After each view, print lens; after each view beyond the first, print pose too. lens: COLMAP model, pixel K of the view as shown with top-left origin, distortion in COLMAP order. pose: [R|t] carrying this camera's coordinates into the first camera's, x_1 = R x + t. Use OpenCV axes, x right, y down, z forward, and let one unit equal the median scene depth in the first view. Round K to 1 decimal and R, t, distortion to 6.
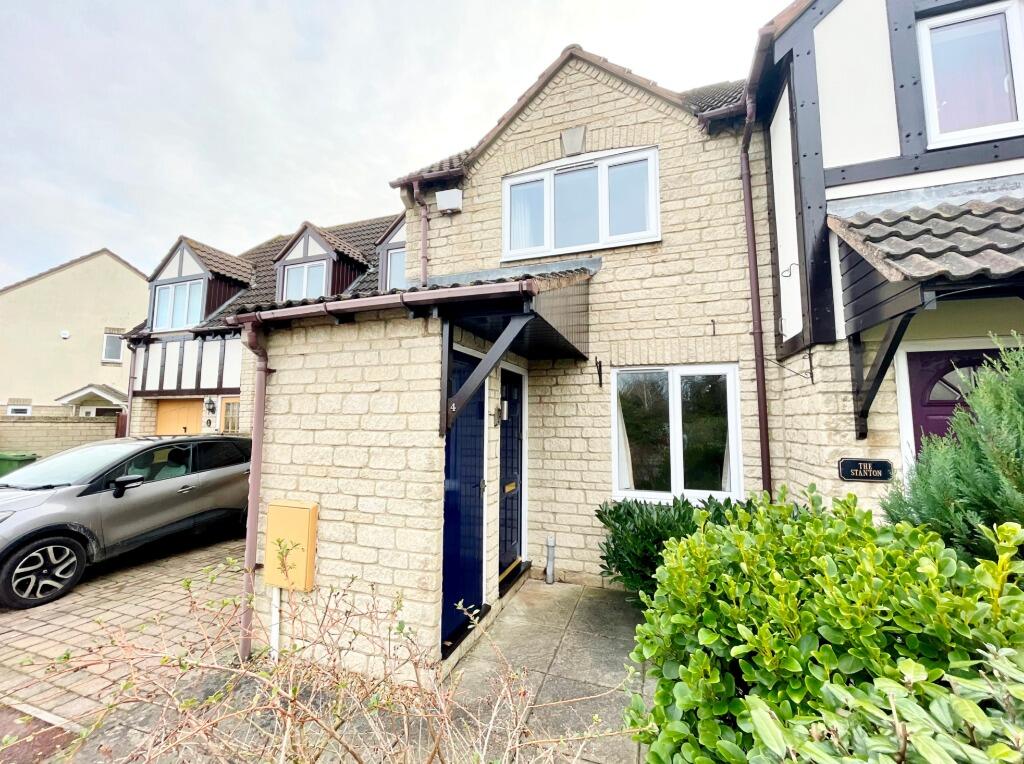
lens RADIAL K [[428.8, 0, 510.9], [0, 428.8, 378.6], [0, 0, 1]] dist [-0.000231, 0.000143]
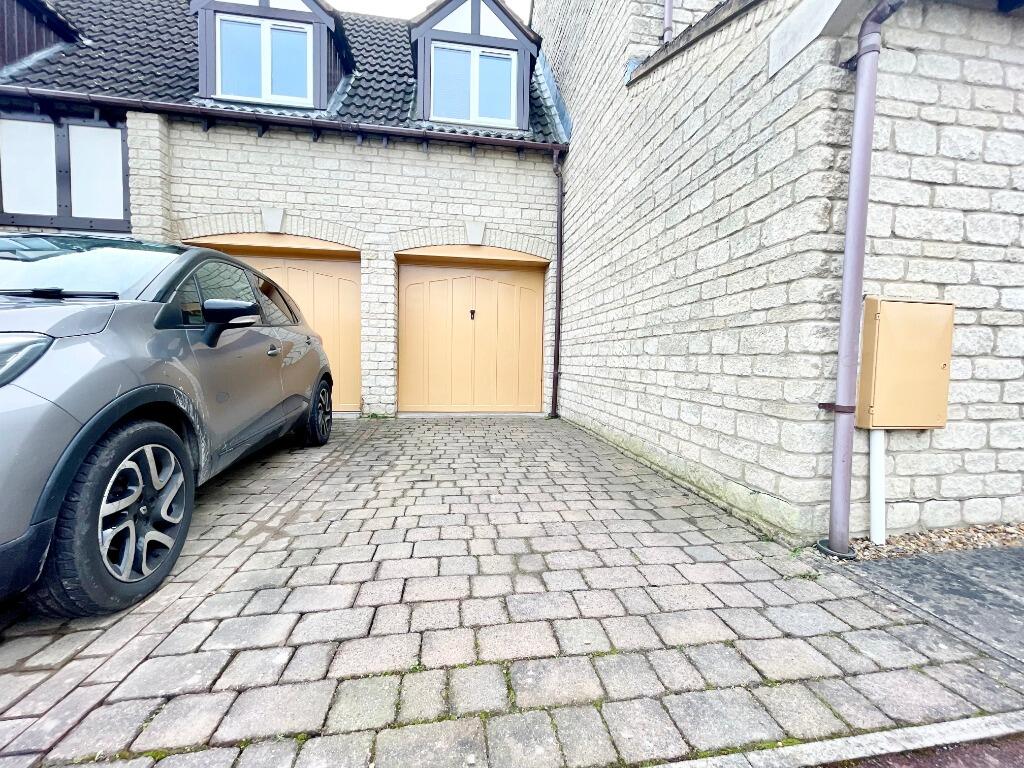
lens RADIAL K [[414.1, 0, 512.0], [0, 414.1, 384.0], [0, 0, 1]] dist [-0.001860, 0.000234]
pose [[0.878047, -0.015132, 0.478336, -1.251362], [-0.061150, 0.987760, 0.143496, 0.348501], [-0.474653, -0.155246, 0.866374, 0.711811]]
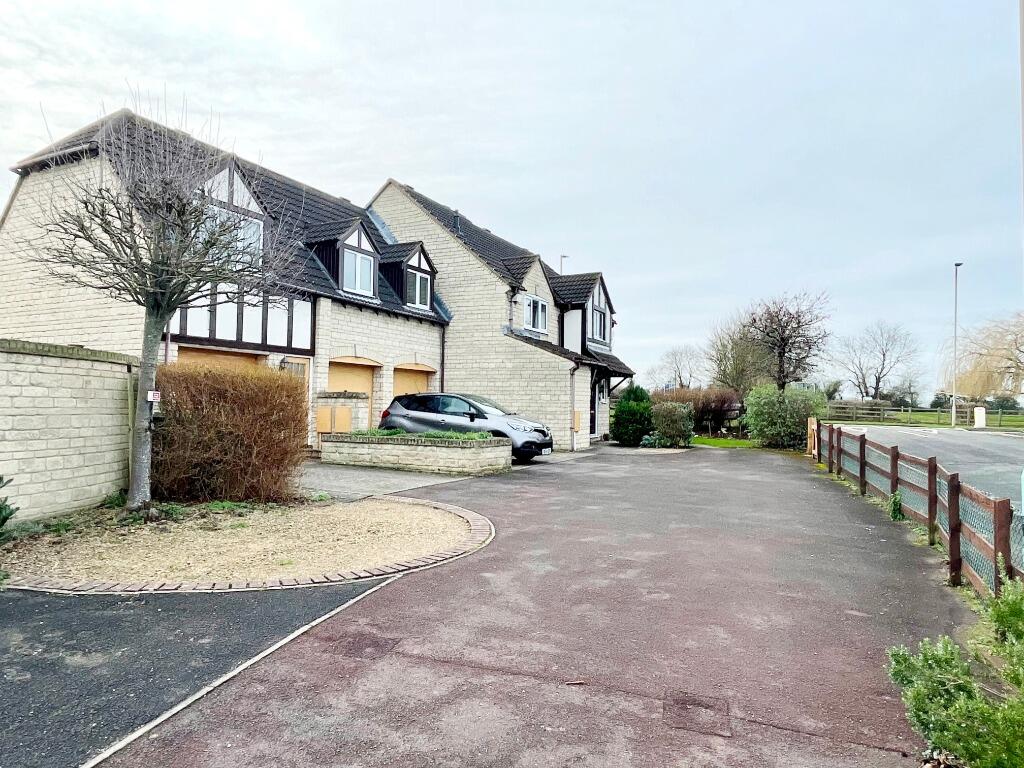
lens RADIAL K [[679.4, 0, 512.0], [0, 679.4, 384.0], [0, 0, 1]] dist [0.001010, 0.000115]
pose [[0.126406, 0.035412, 0.991346, -6.281703], [-0.110513, 0.993644, -0.021402, 0.243801], [-0.985803, -0.106851, 0.129516, 0.775889]]
